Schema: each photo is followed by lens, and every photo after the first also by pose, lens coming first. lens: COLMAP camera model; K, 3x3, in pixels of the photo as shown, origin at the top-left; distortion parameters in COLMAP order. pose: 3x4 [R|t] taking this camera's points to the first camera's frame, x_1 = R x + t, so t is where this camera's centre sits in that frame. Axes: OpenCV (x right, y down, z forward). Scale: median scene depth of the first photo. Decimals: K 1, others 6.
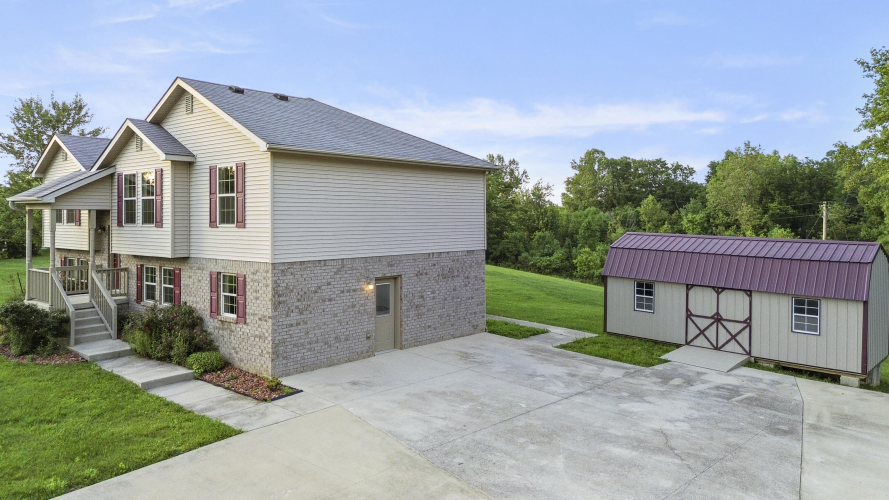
lens RADIAL K [[639.7, 0, 443.0], [0, 639.7, 233.0], [0, 0, 1]] dist [0.071367, -0.057010]
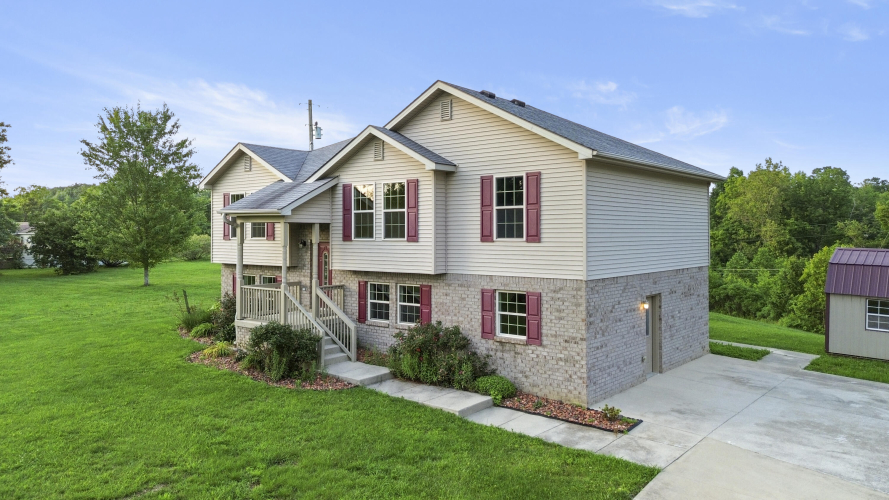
lens RADIAL K [[639.7, 0, 443.0], [0, 639.7, 233.0], [0, 0, 1]] dist [0.071367, -0.057010]
pose [[0.999119, 0.001436, 0.041939, -0.426722], [-0.000414, 0.999703, -0.024375, 0.001291], [-0.041961, 0.024336, 0.998823, 0.071195]]
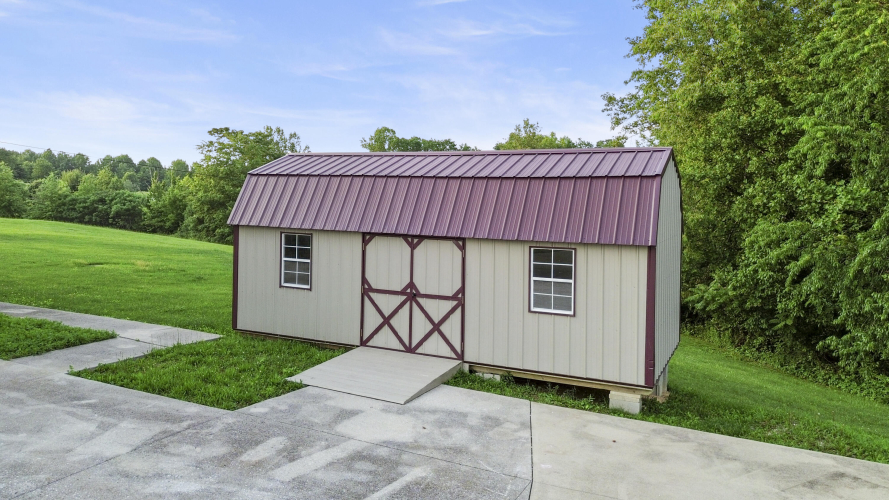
lens RADIAL K [[639.7, 0, 443.0], [0, 639.7, 233.0], [0, 0, 1]] dist [0.071367, -0.057010]
pose [[0.956284, -0.011302, 0.292221, 0.315395], [0.006256, 0.999815, 0.018196, 0.077164], [-0.292373, -0.015572, 0.956178, 0.519392]]
